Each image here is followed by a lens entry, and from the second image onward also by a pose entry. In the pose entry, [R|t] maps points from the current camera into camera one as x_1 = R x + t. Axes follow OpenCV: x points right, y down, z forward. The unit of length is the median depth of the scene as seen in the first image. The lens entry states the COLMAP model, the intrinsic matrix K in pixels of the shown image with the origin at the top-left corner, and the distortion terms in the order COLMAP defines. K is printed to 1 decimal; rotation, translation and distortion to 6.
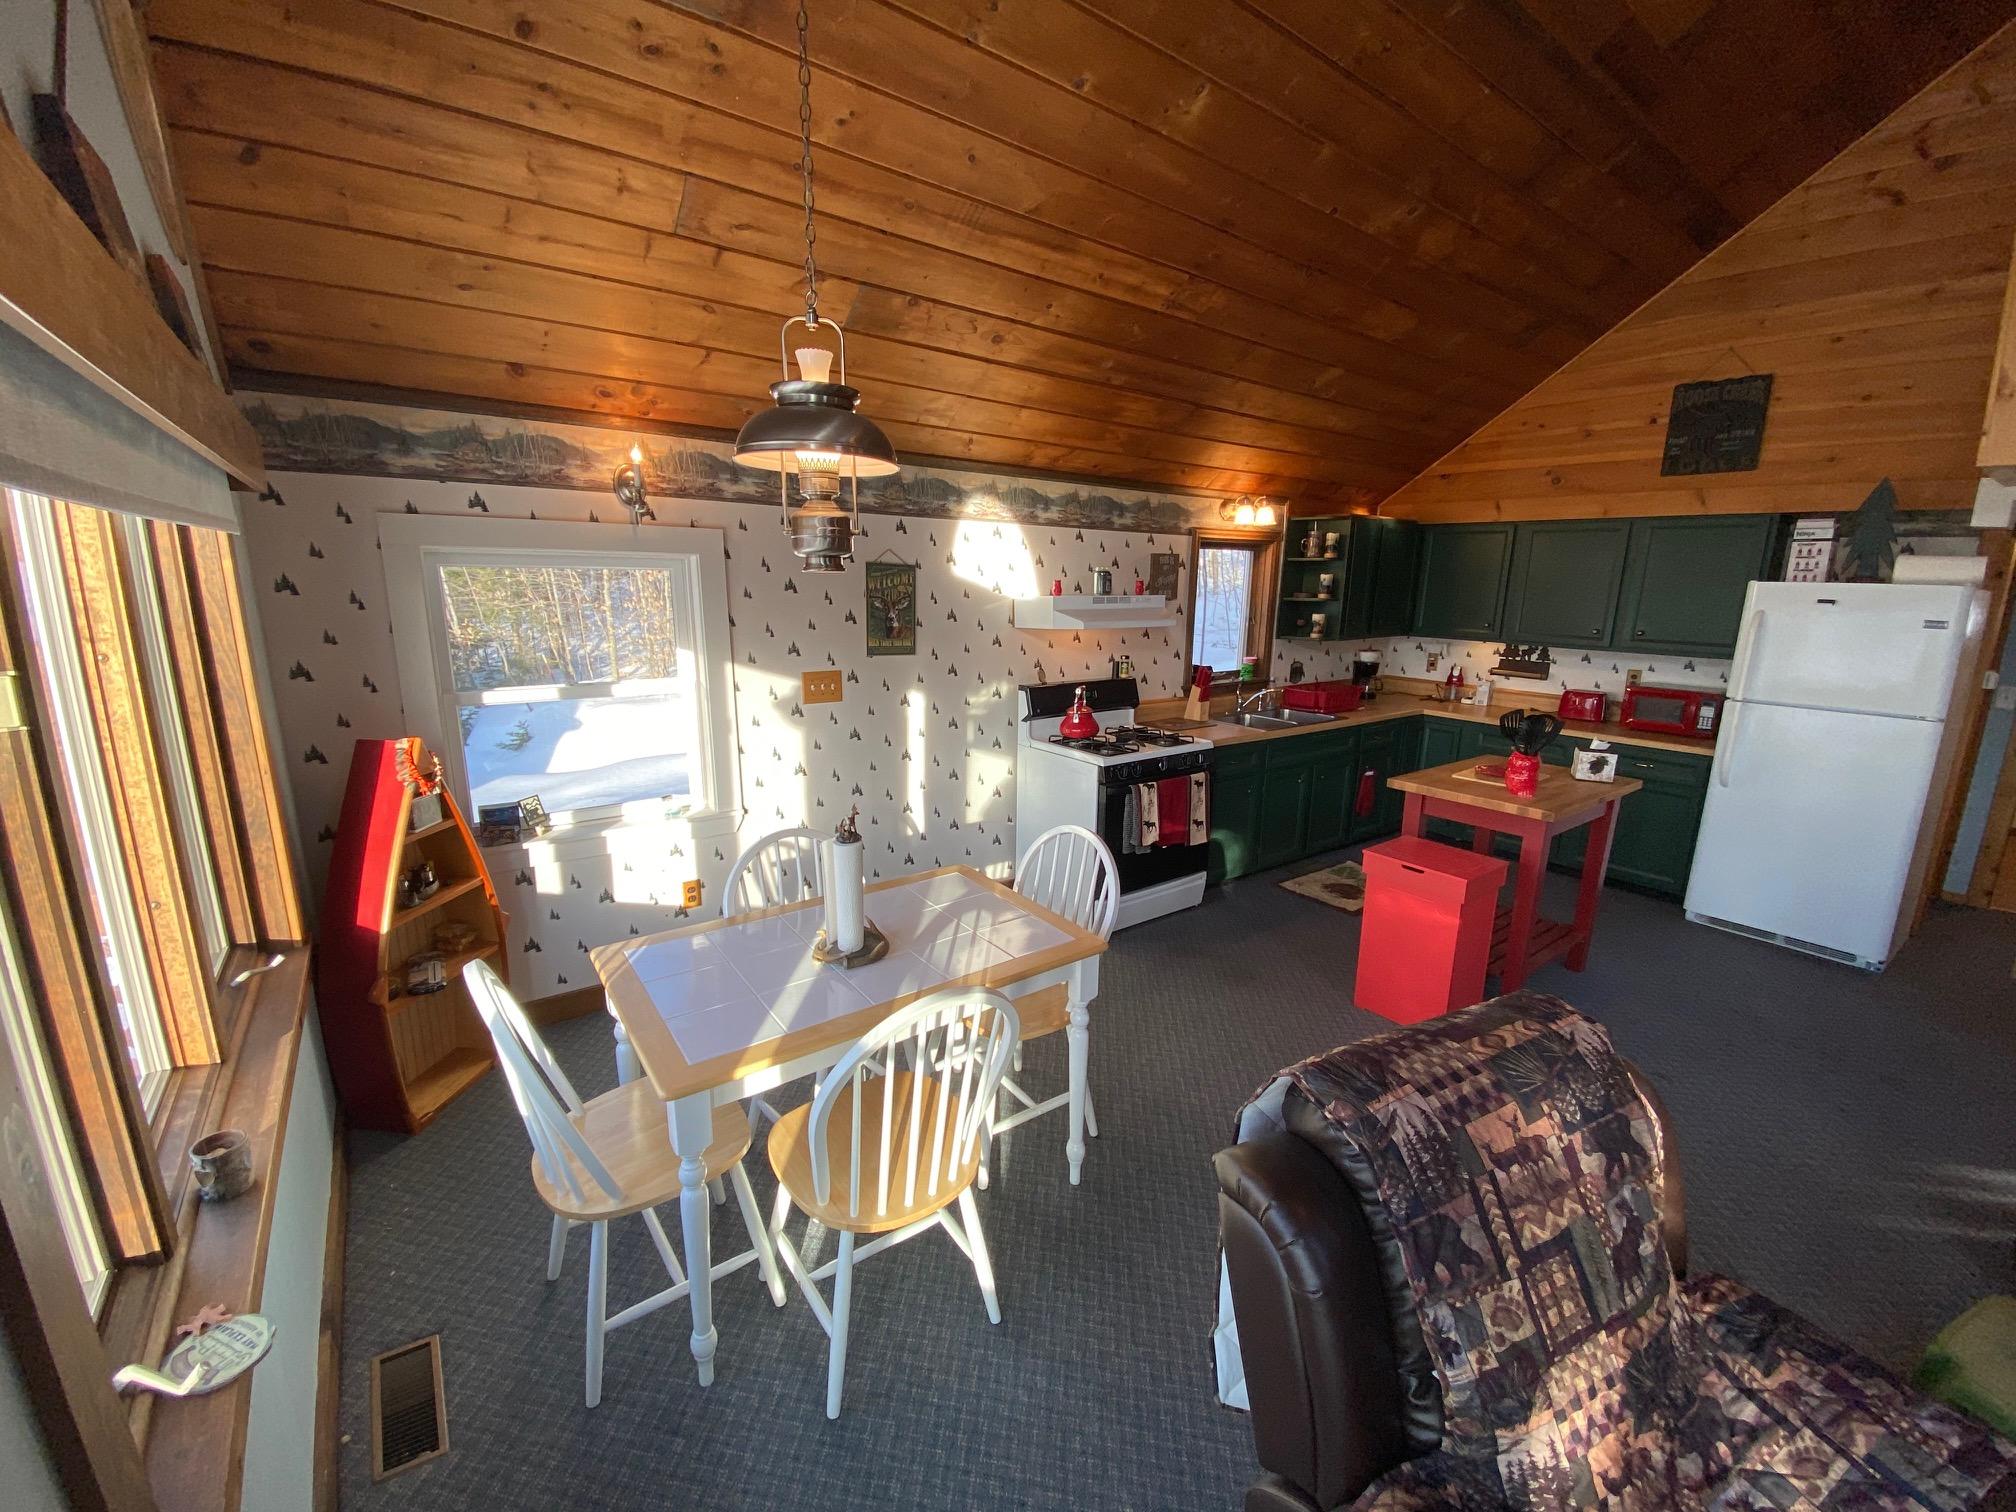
lens RADIAL K [[812.2, 0, 1016.6], [0, 812.2, 769.3], [0, 0, 1]] dist [0.000443, -0.003873]
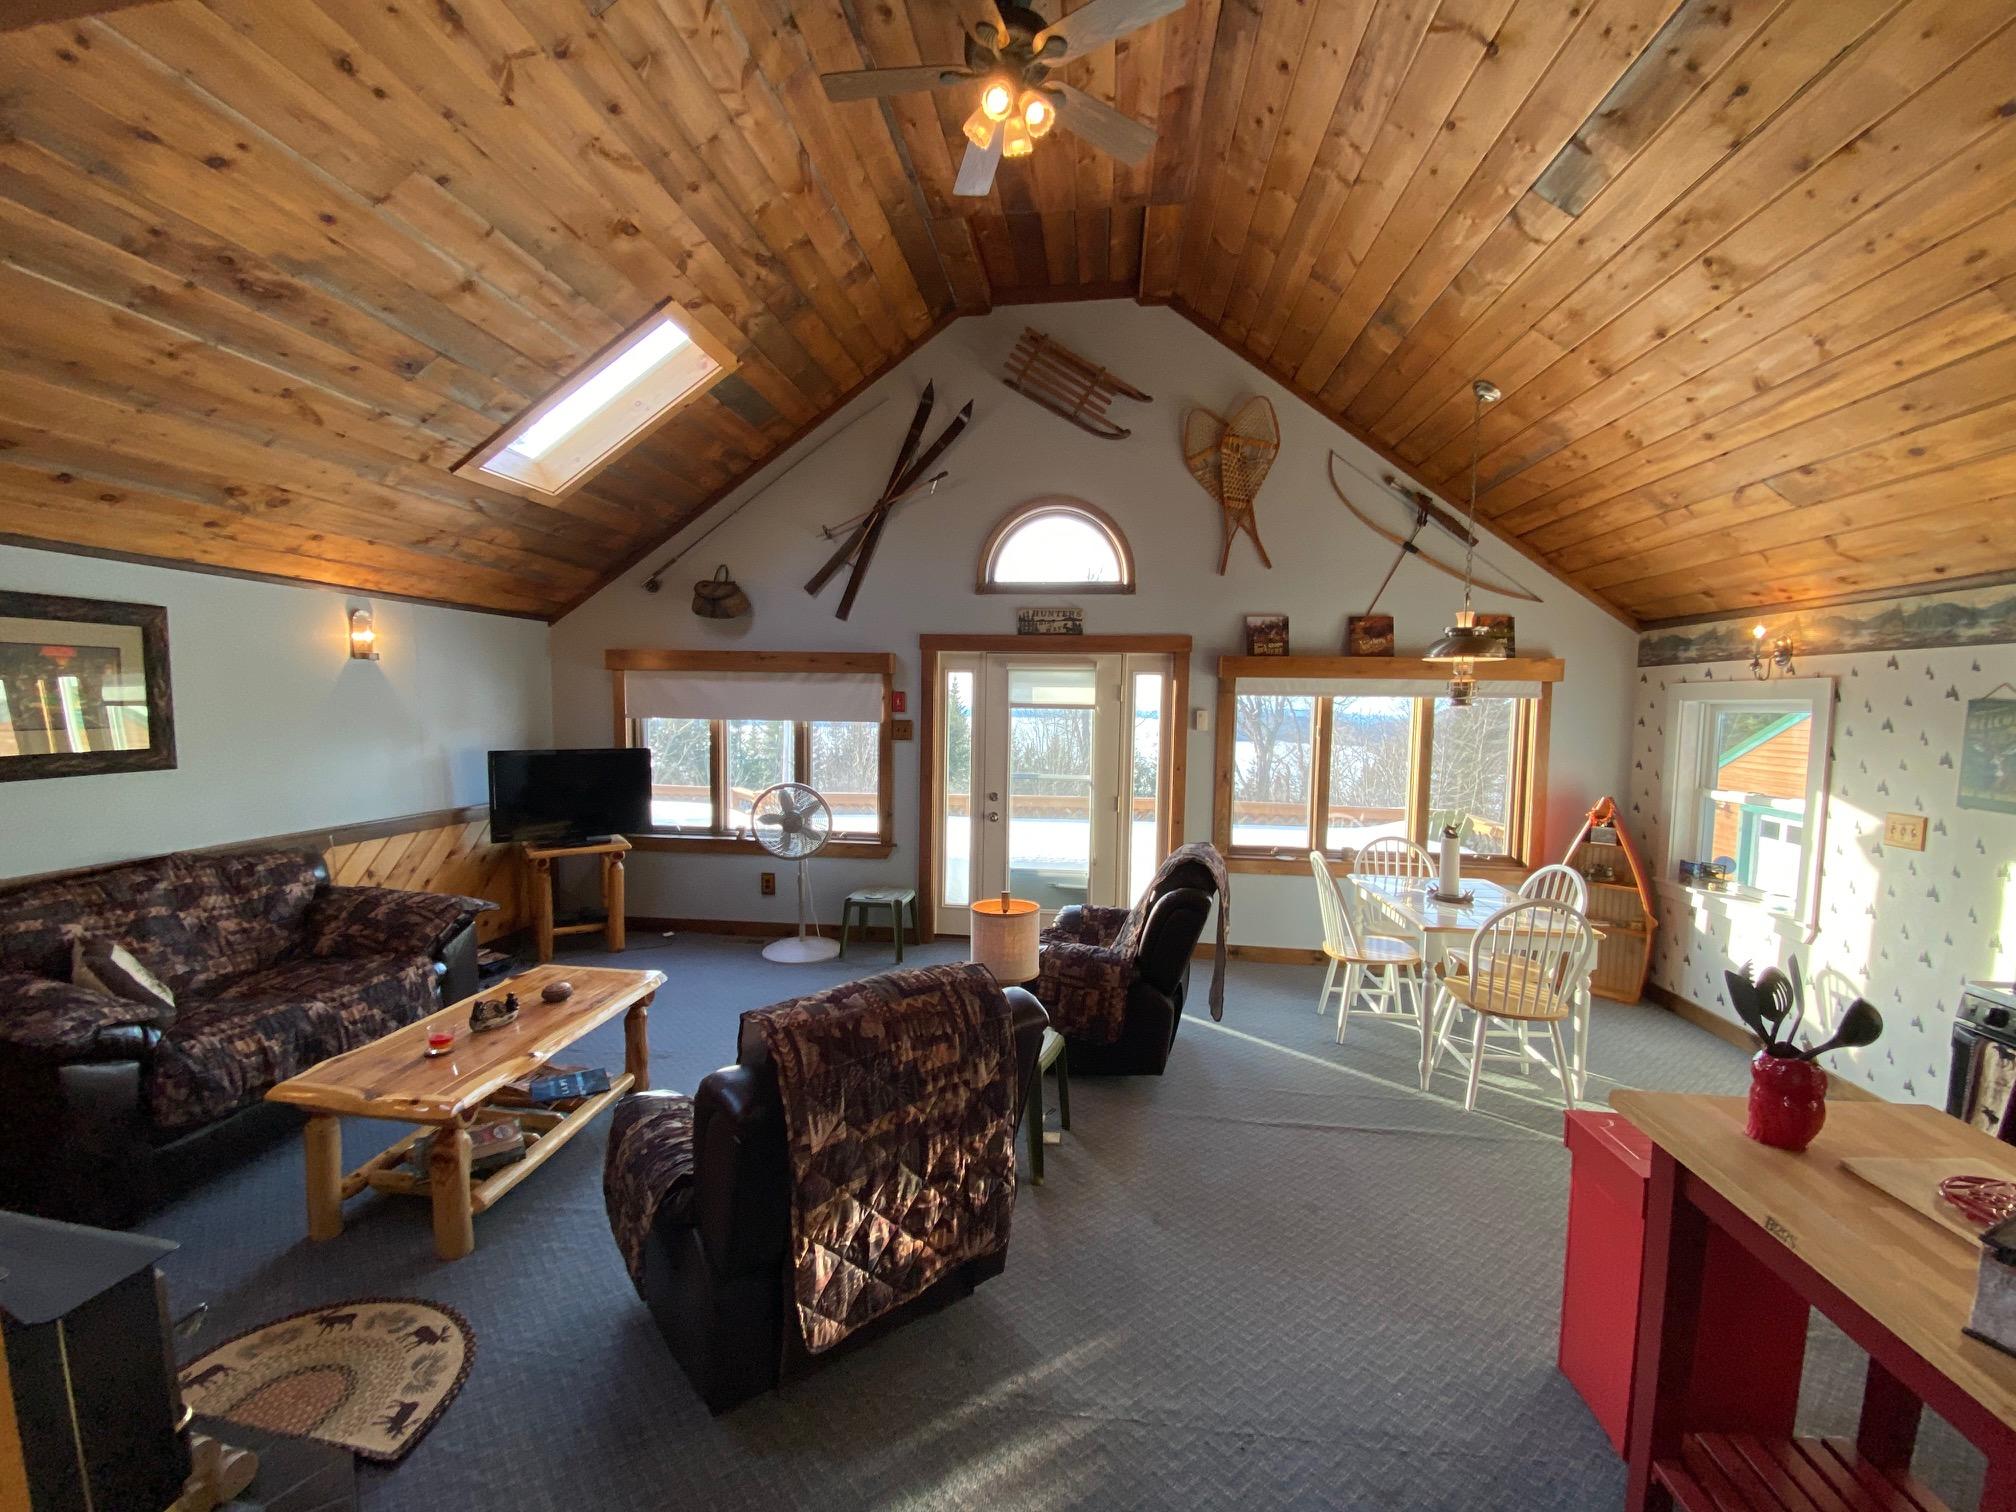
lens RADIAL K [[824.3, 0, 1008.0], [0, 824.3, 756.0], [0, 0, 1]] dist [0.009086, -0.018741]
pose [[-0.679253, 0.015956, -0.733731, 1.640199], [-0.194442, 0.960124, 0.200885, -0.244631], [0.707678, 0.279120, -0.649064, 1.212183]]
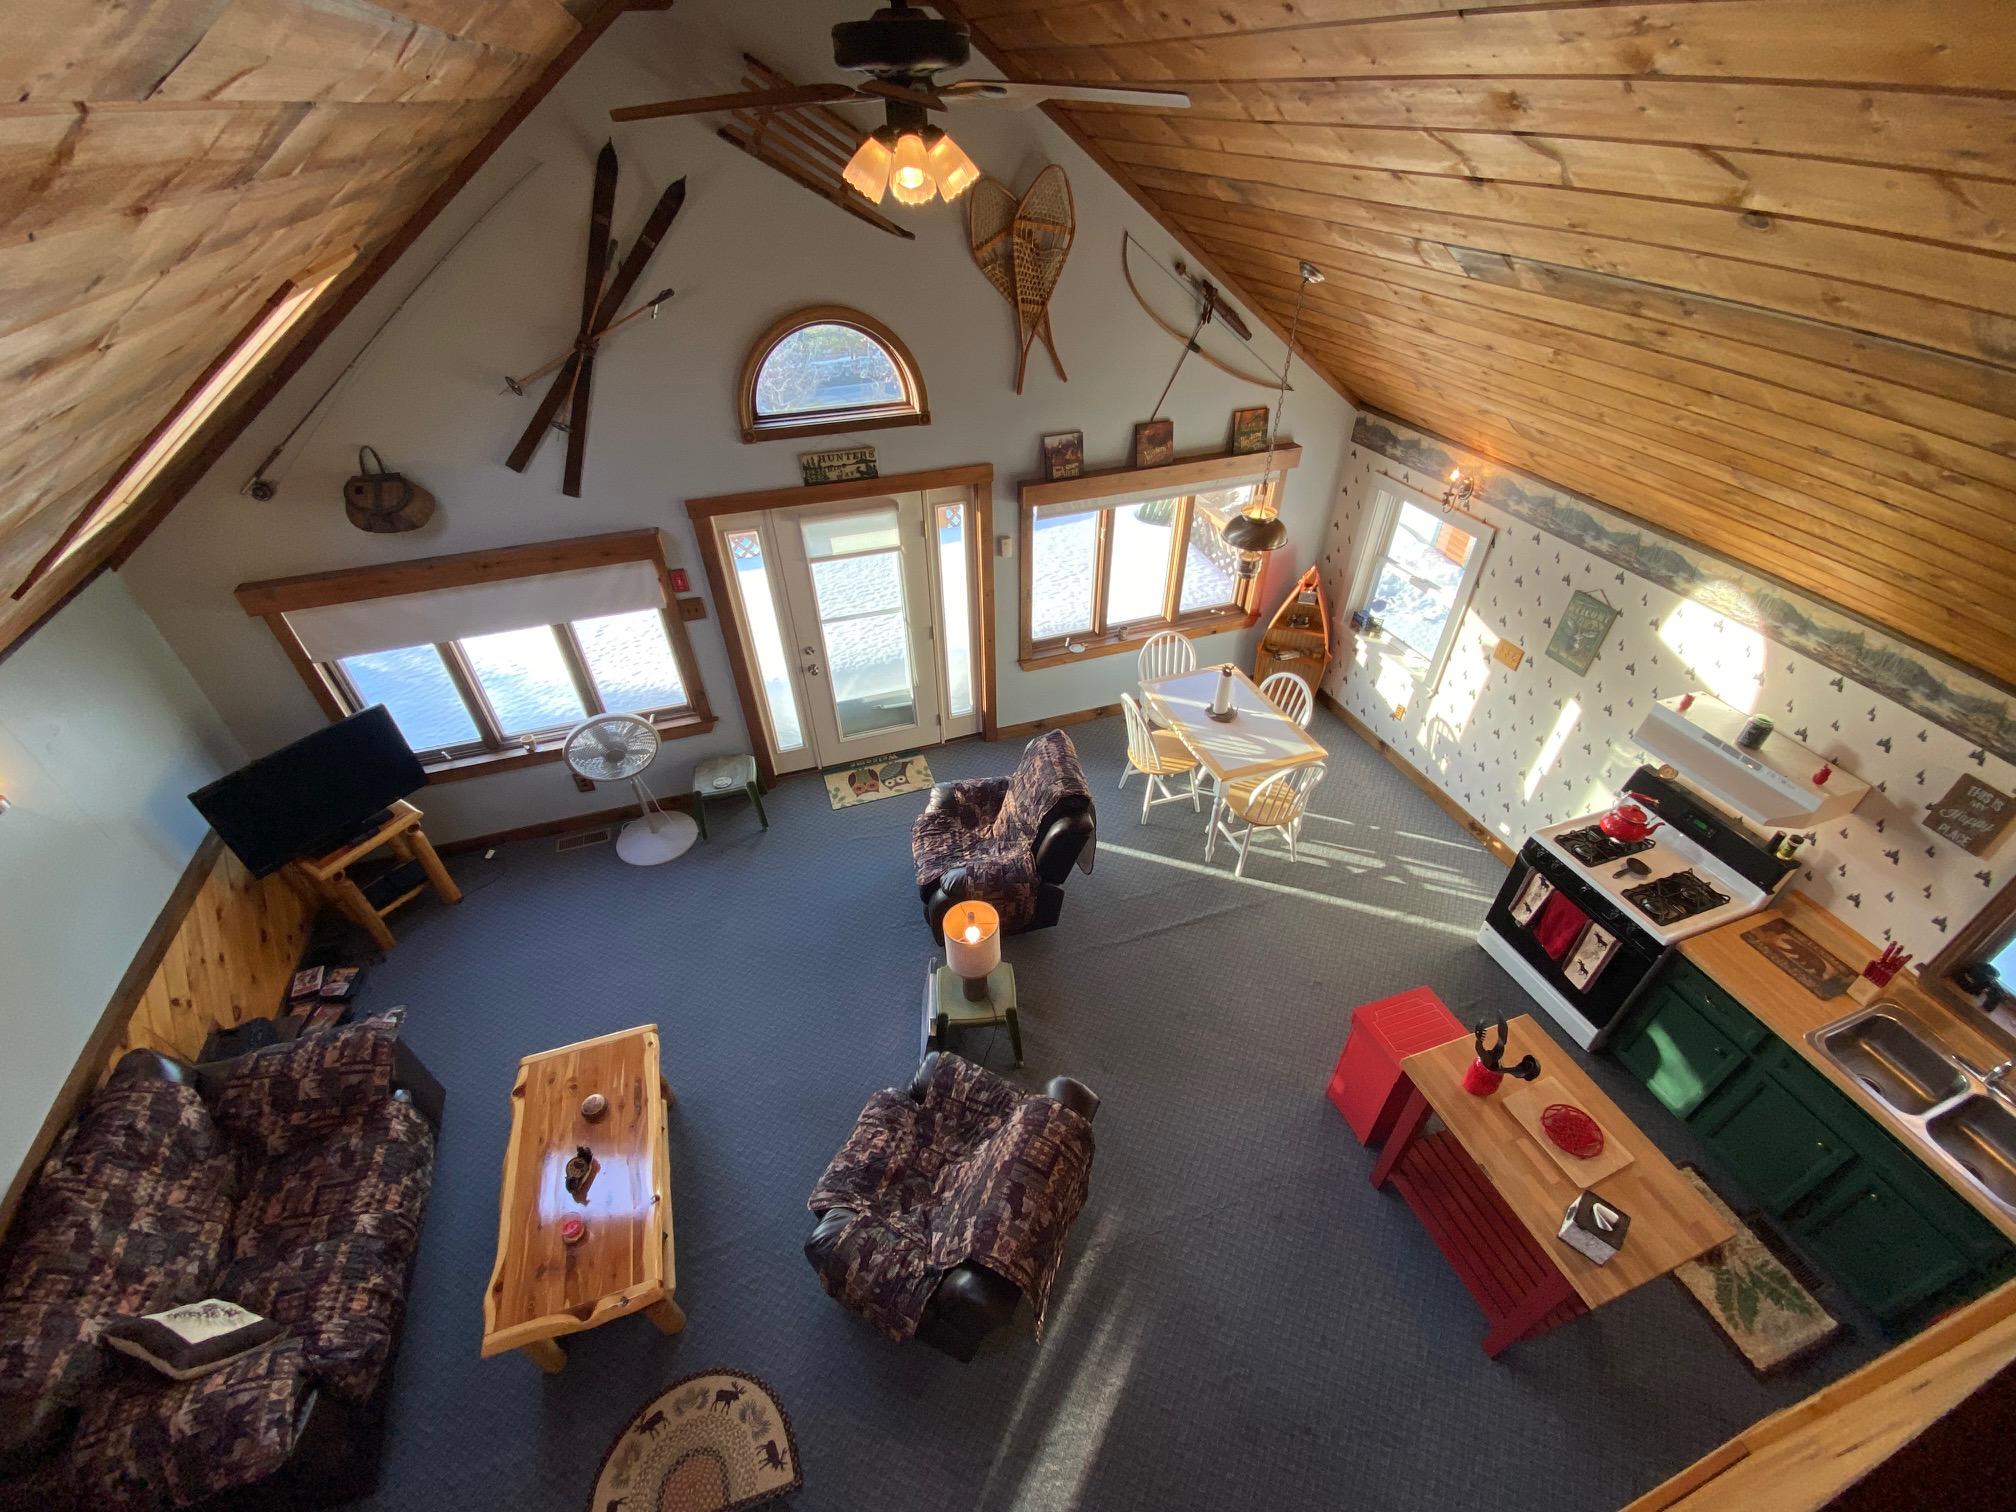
lens RADIAL K [[819.1, 0, 1018.4], [0, 819.1, 767.9], [0, 0, 1]] dist [0.000899, -0.018739]
pose [[-0.291217, 0.588915, -0.753904, 1.678081], [-0.219392, 0.725945, 0.651821, -0.983379], [0.931161, 0.355221, -0.082204, 0.574406]]
